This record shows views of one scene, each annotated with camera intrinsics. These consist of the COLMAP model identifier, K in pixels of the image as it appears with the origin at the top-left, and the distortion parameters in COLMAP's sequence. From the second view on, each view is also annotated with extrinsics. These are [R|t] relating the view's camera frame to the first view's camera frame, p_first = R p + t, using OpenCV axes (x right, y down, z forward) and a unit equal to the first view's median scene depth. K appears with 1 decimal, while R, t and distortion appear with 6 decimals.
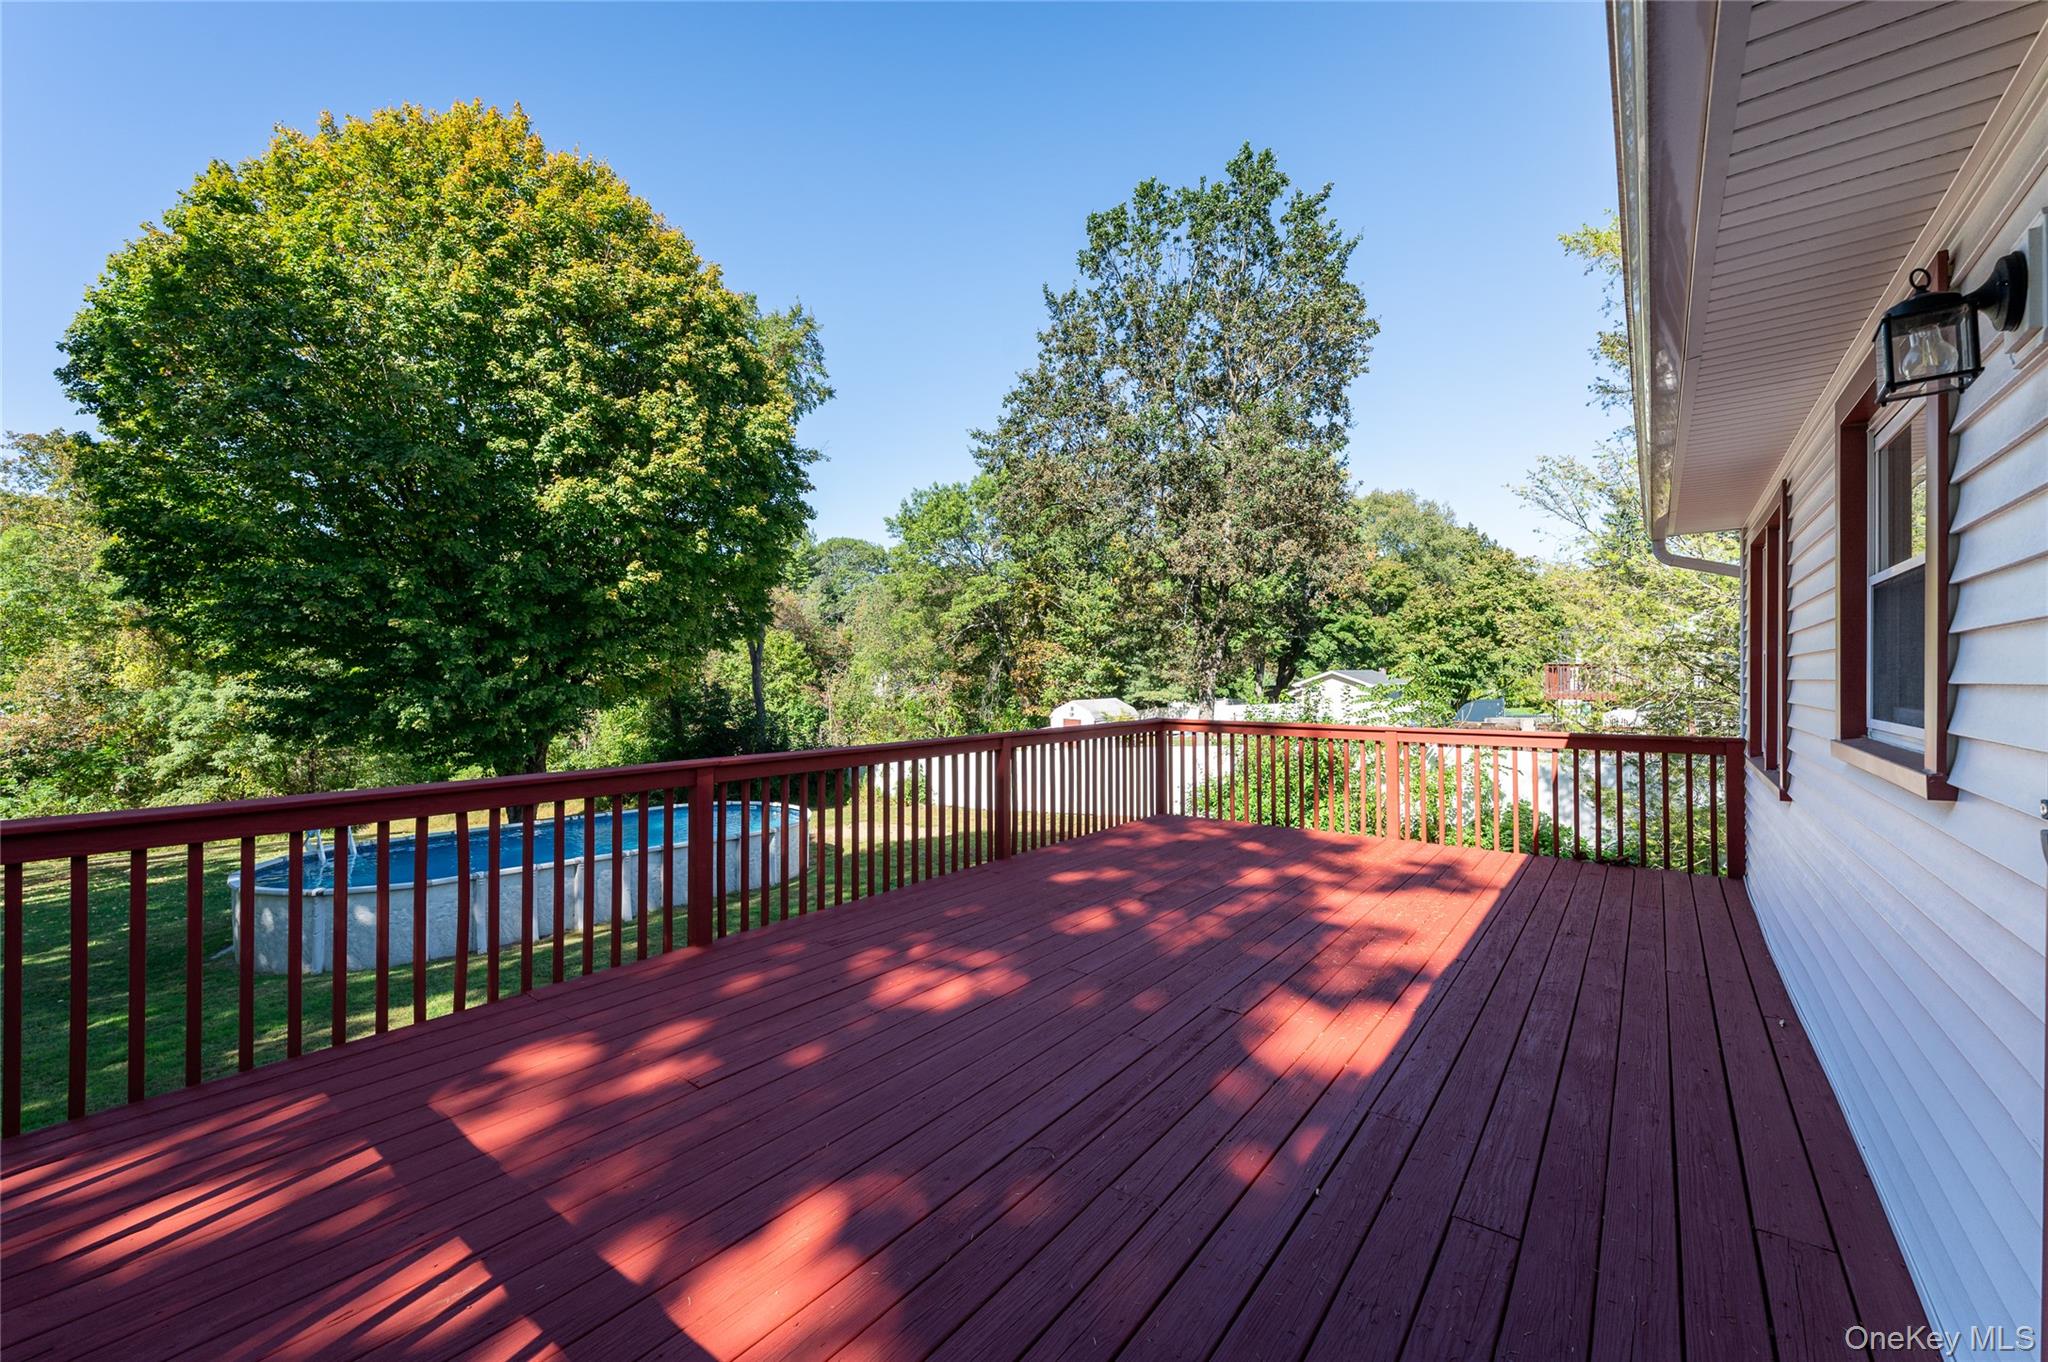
lens RADIAL K [[816.5, 0, 1024.0], [0, 816.5, 681.0], [0, 0, 1]] dist [-0.000546, 0.000076]
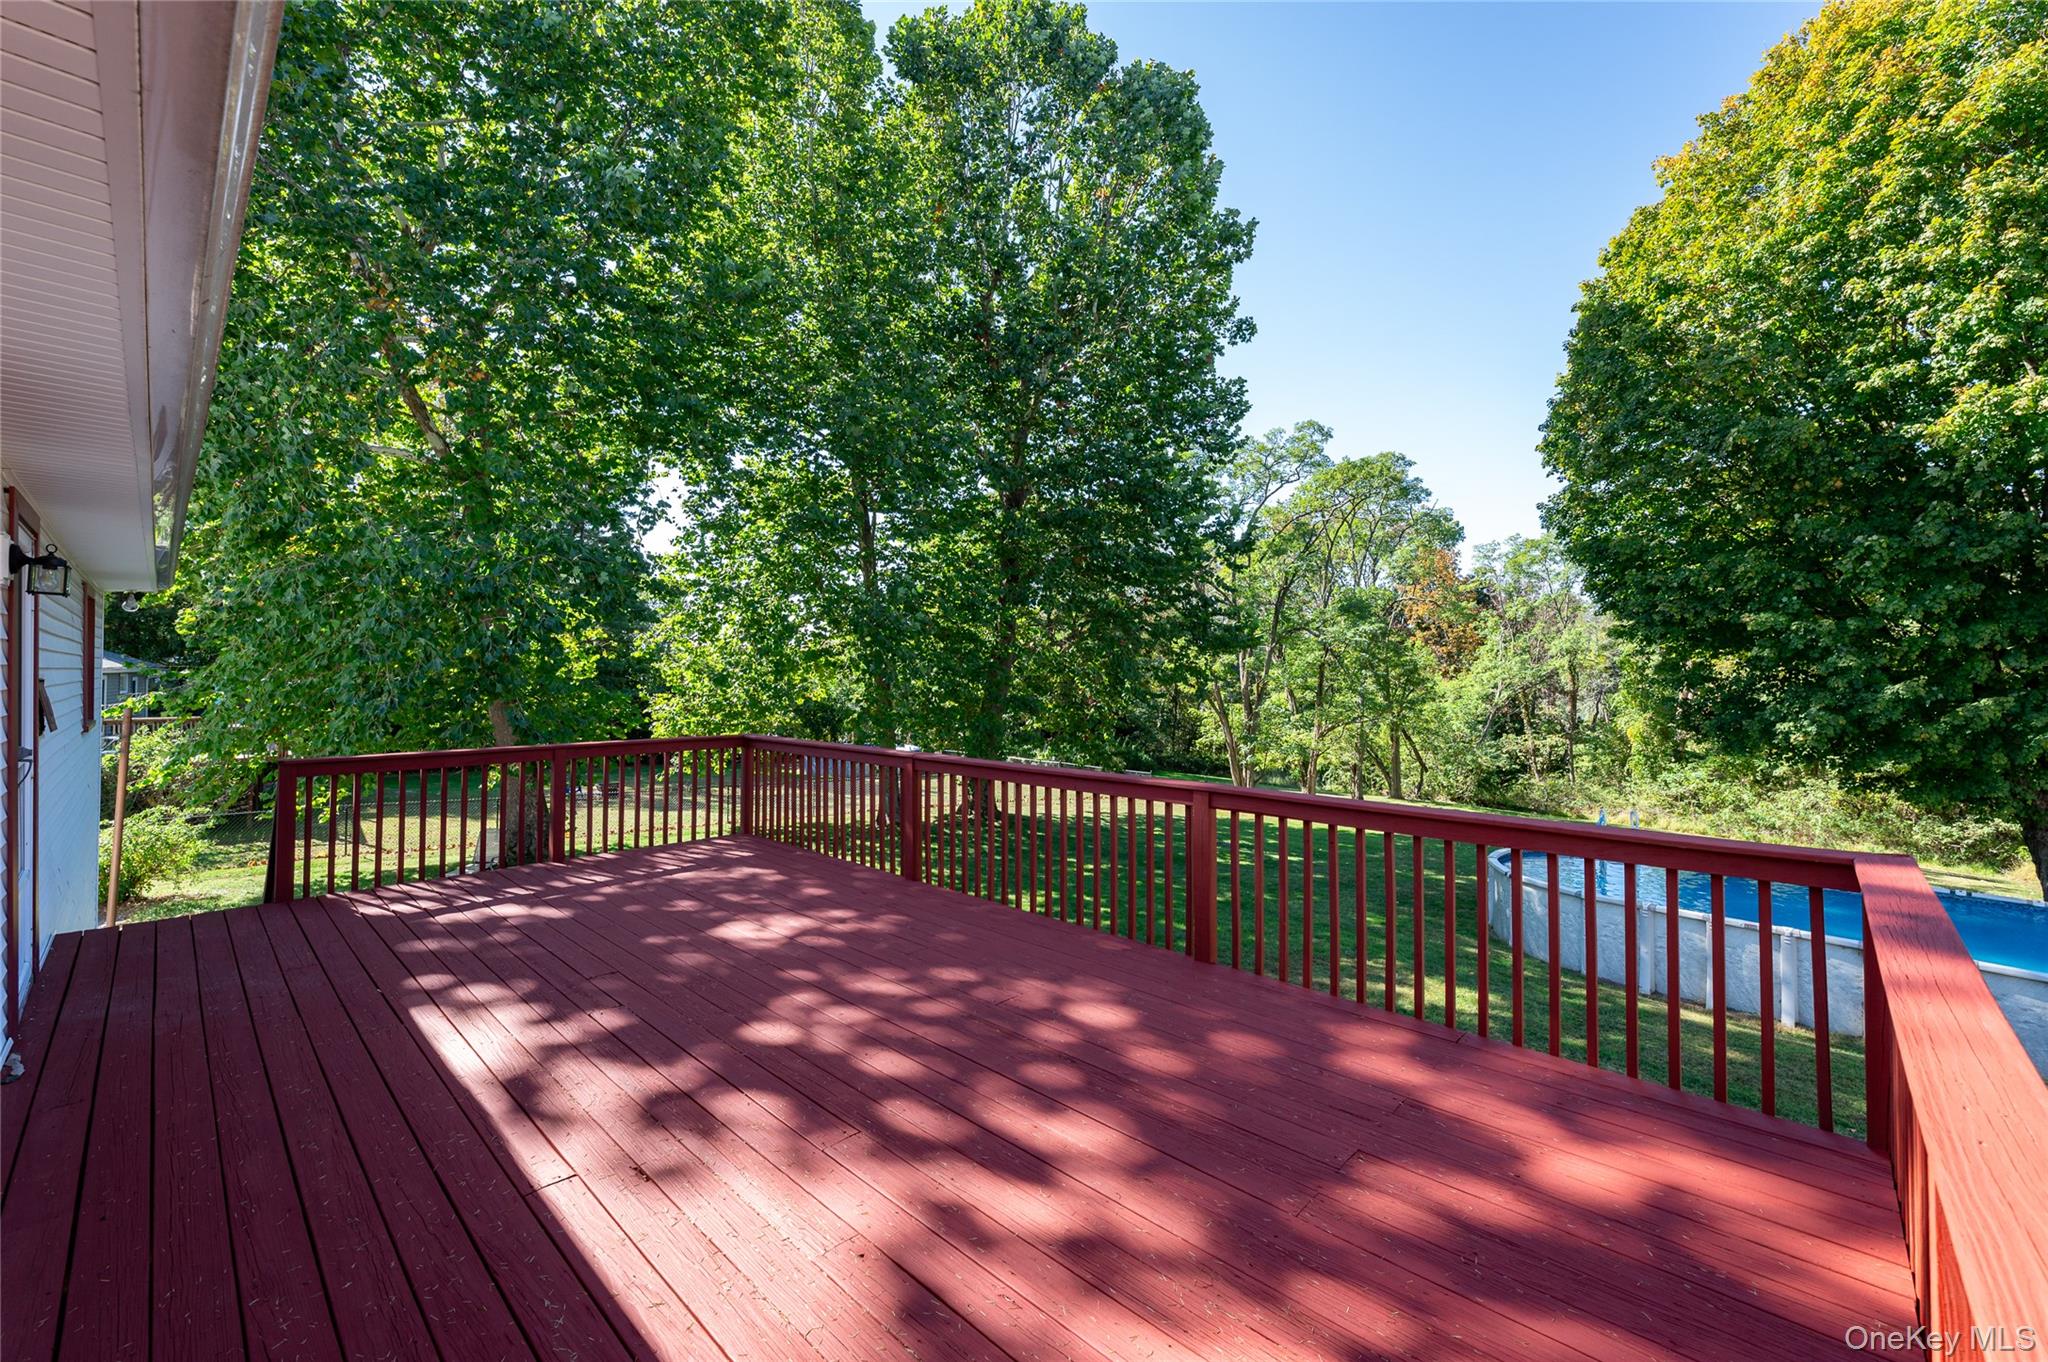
lens RADIAL K [[816.5, 0, 1024.0], [0, 816.5, 681.0], [0, 0, 1]] dist [-0.000546, 0.000076]
pose [[-0.137342, 0.009606, -0.990477, 0.223926], [0.014104, 0.999871, 0.007741, -0.020153], [0.990423, -0.012907, -0.137459, 0.292521]]
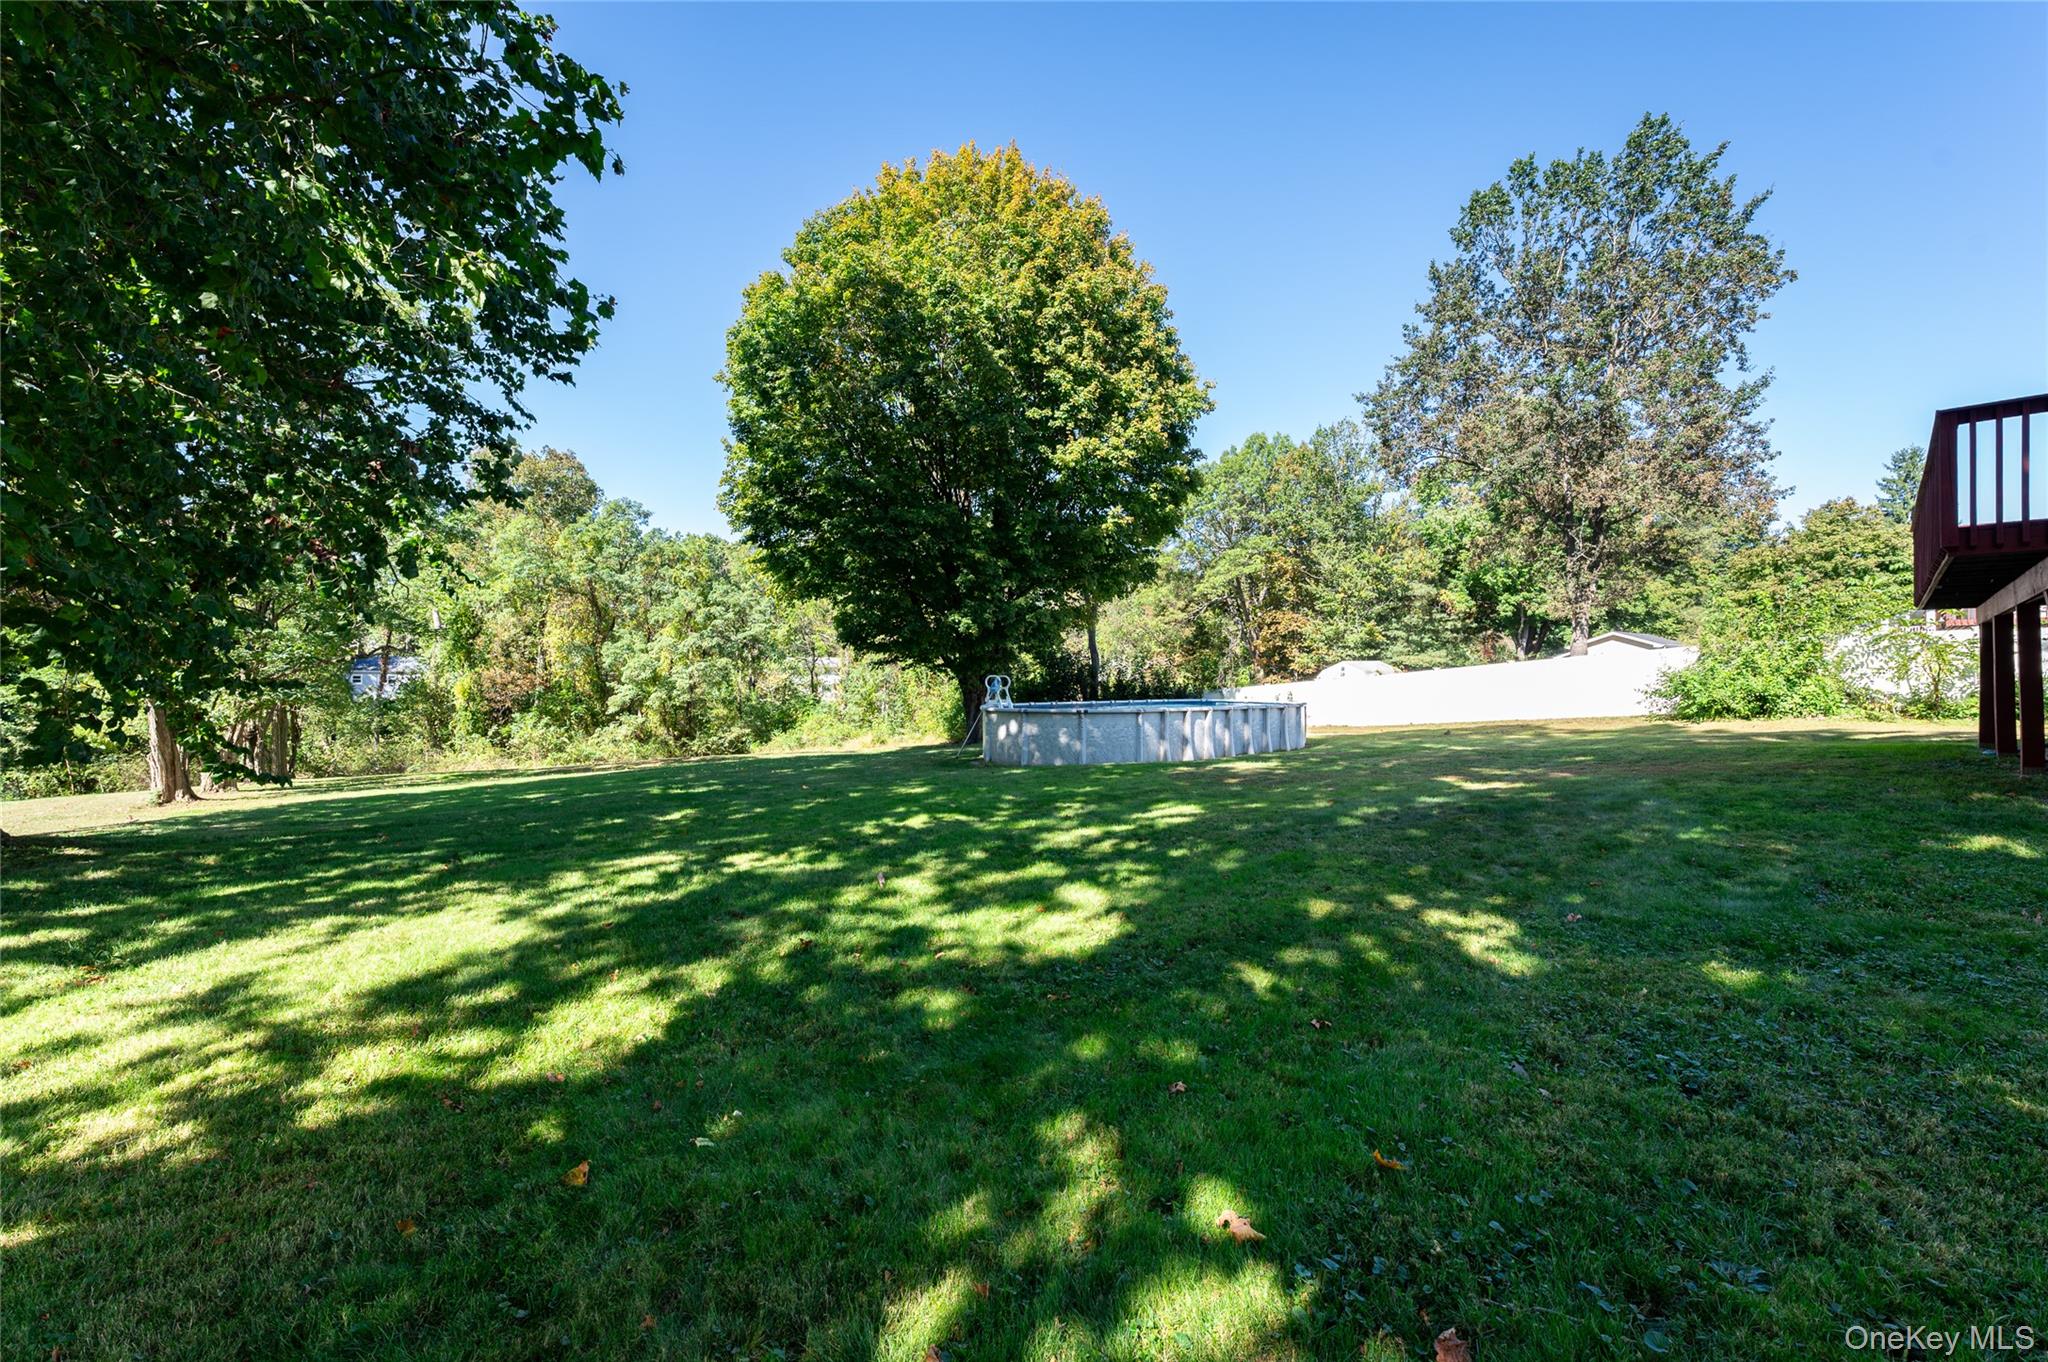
lens RADIAL K [[827.2, 0, 1024.0], [0, 827.2, 681.0], [0, 0, 1]] dist [0.037522, 0.000057]
pose [[0.990078, 0.007931, -0.140292, -0.447096], [-0.008892, 0.999941, -0.006220, 0.136943], [0.140234, 0.007406, 0.990091, -0.289374]]
